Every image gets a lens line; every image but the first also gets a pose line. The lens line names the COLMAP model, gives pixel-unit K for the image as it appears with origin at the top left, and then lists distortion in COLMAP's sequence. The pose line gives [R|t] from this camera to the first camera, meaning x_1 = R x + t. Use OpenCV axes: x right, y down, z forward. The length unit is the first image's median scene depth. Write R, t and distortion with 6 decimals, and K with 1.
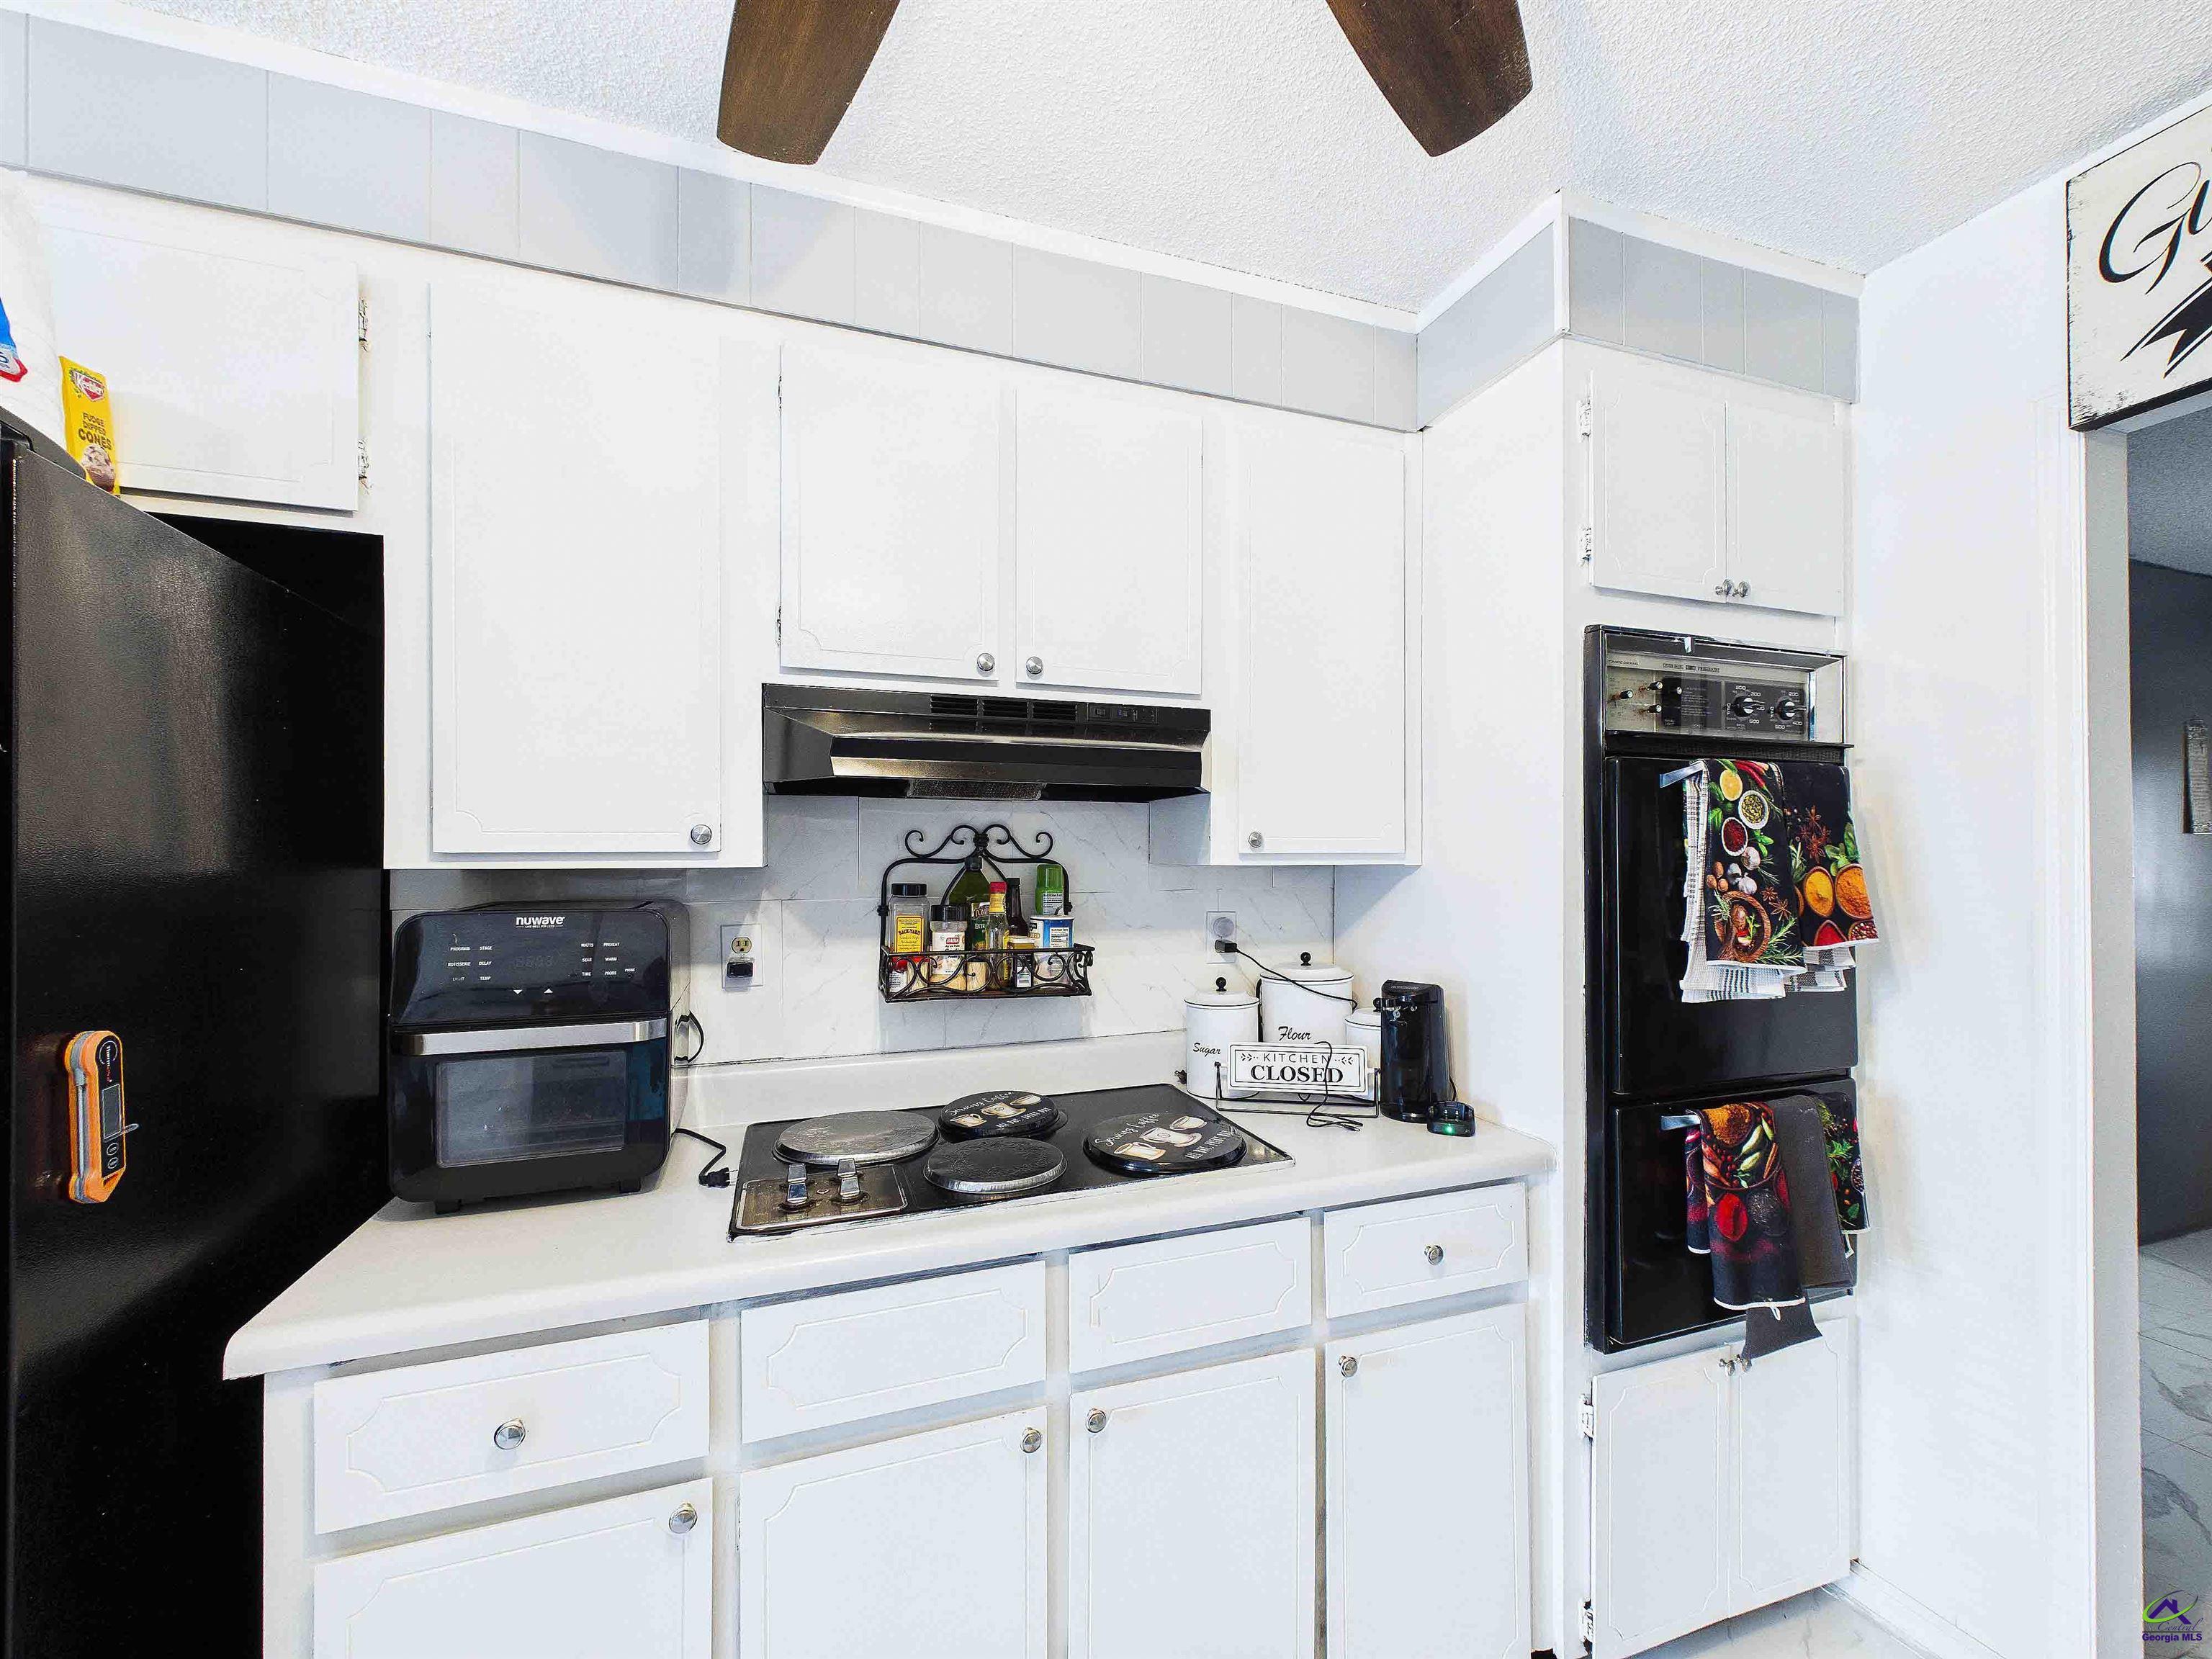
lens RADIAL K [[900.8, 0, 1106.2], [0, 900.8, 860.3], [0, 0, 1]] dist [0.008018, 0.000117]
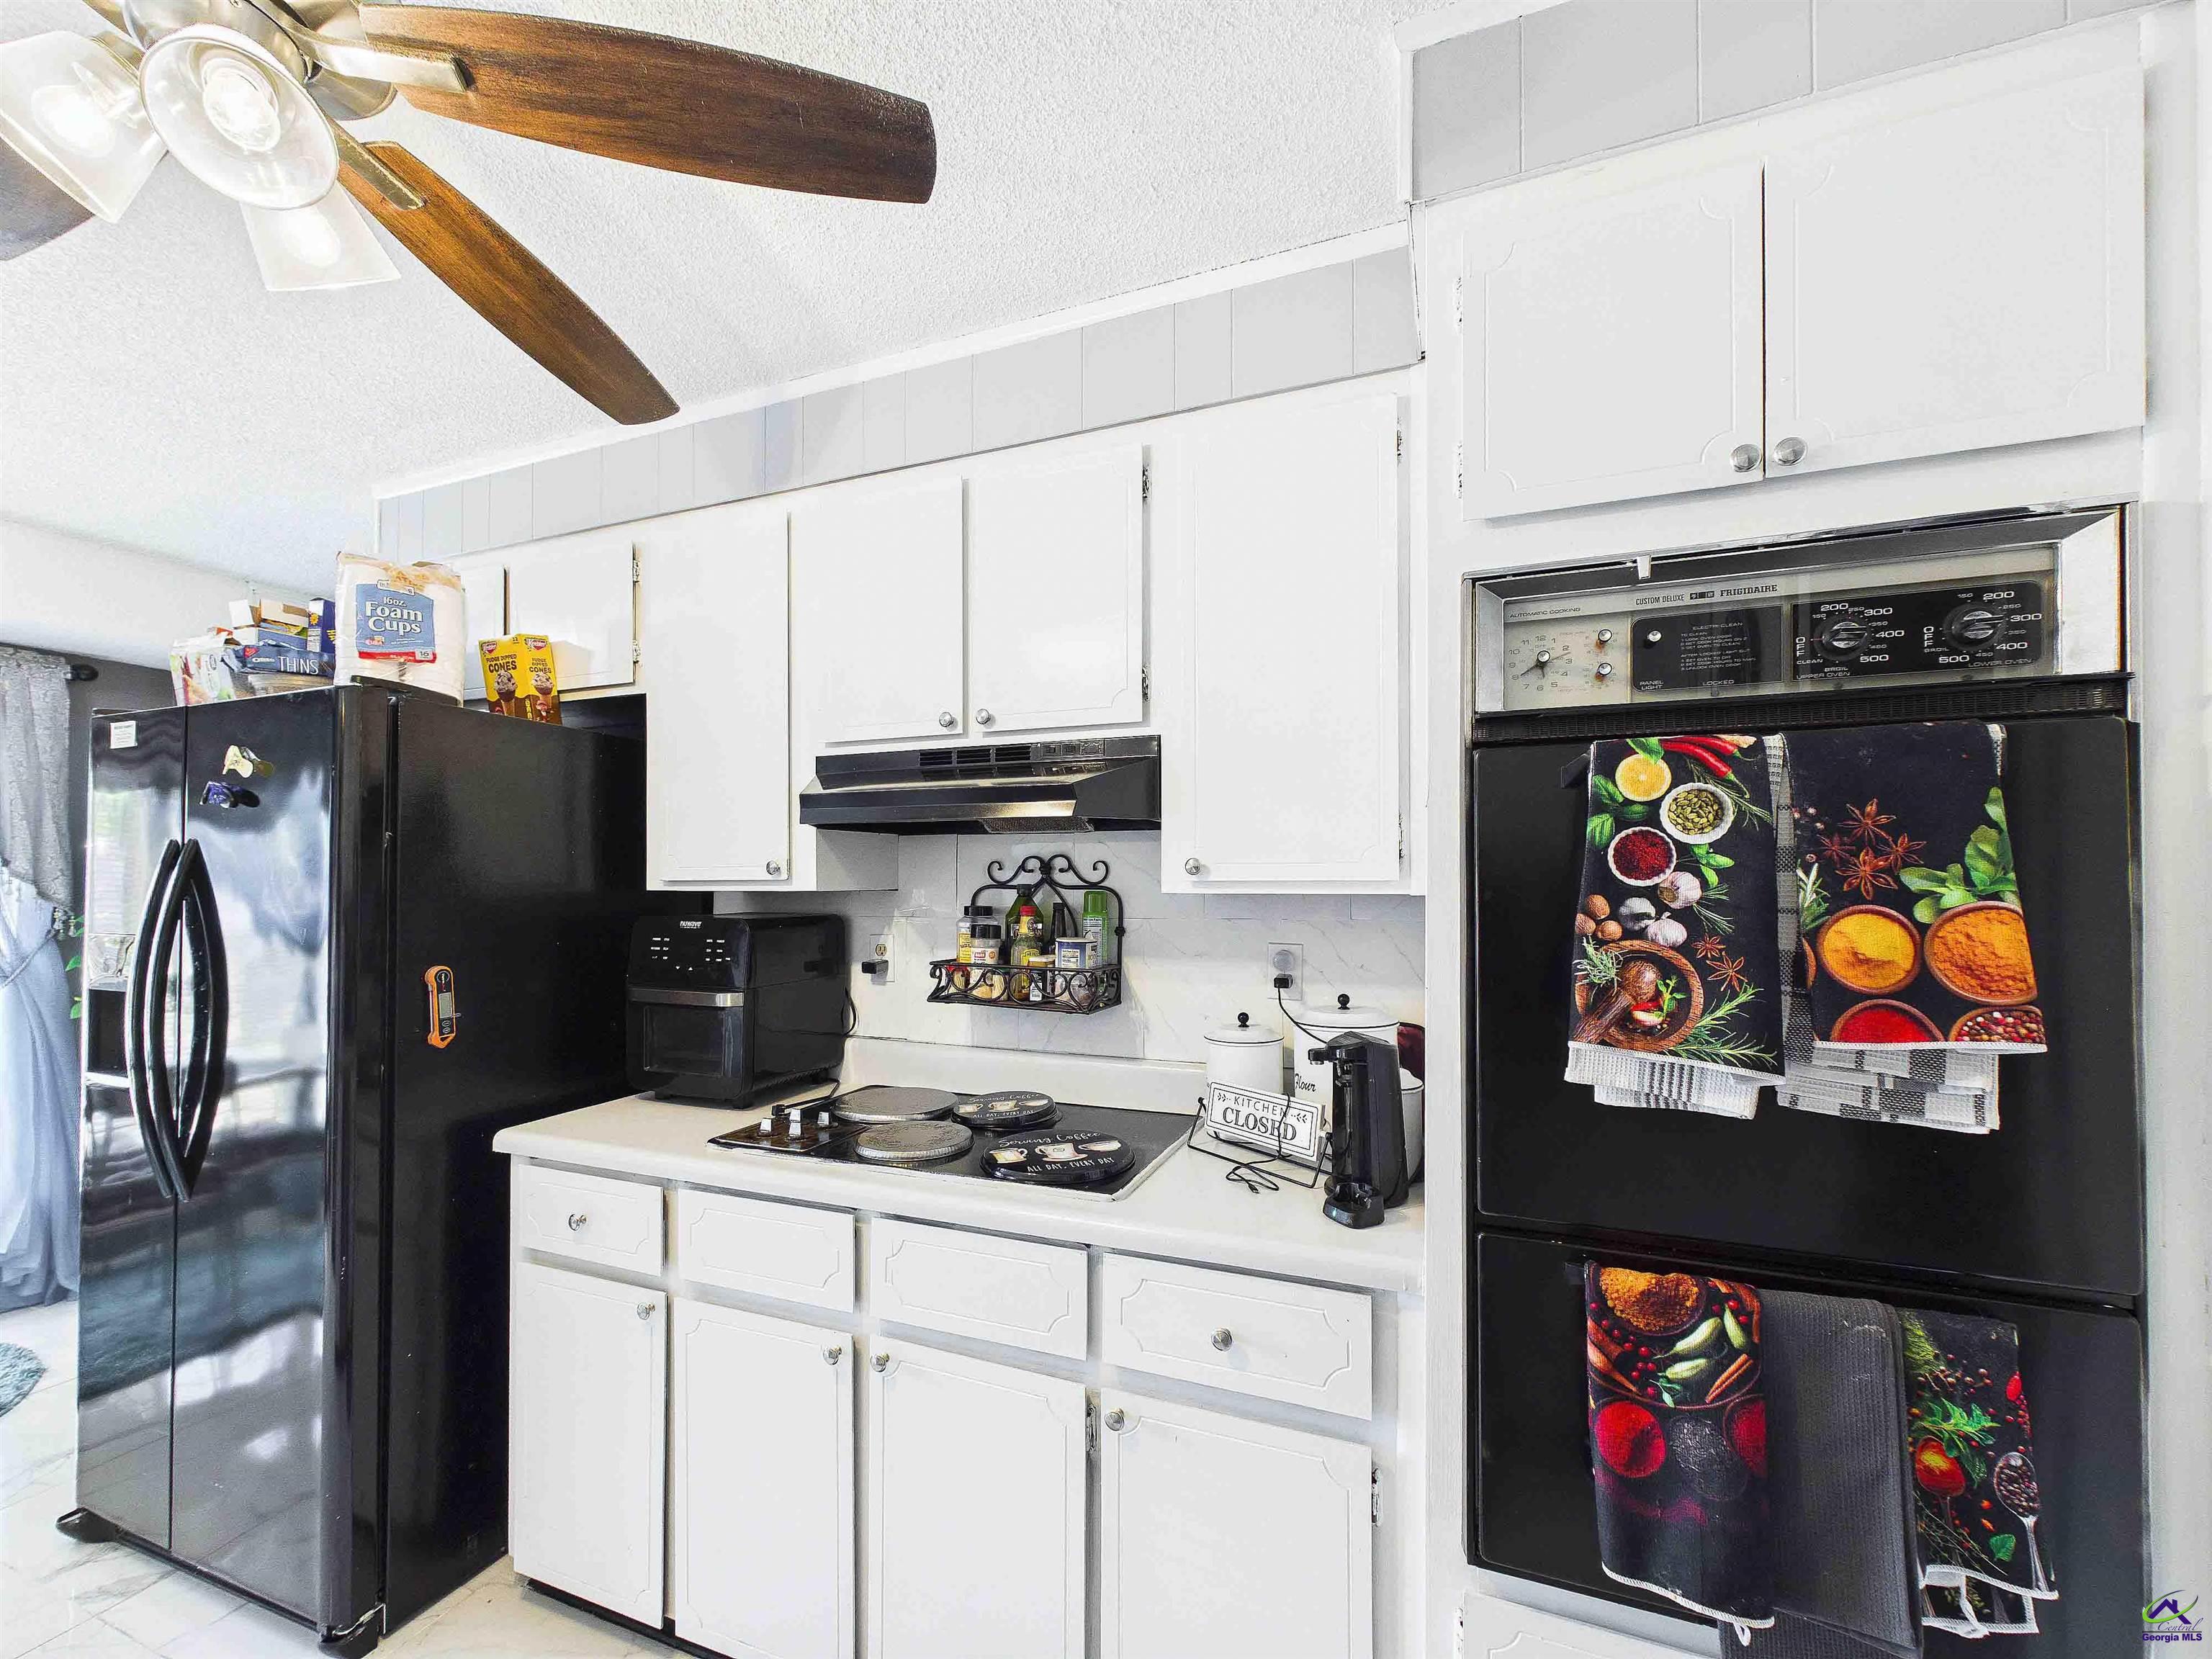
lens RADIAL K [[893.4, 0, 1101.9], [0, 893.4, 882.6], [0, 0, 1]] dist [0.006452, -0.000239]
pose [[0.753724, 0.002020, -0.657188, 0.802065], [-0.004153, 0.999990, -0.001689, -0.004563], [0.657178, 0.004002, 0.753725, 0.252440]]
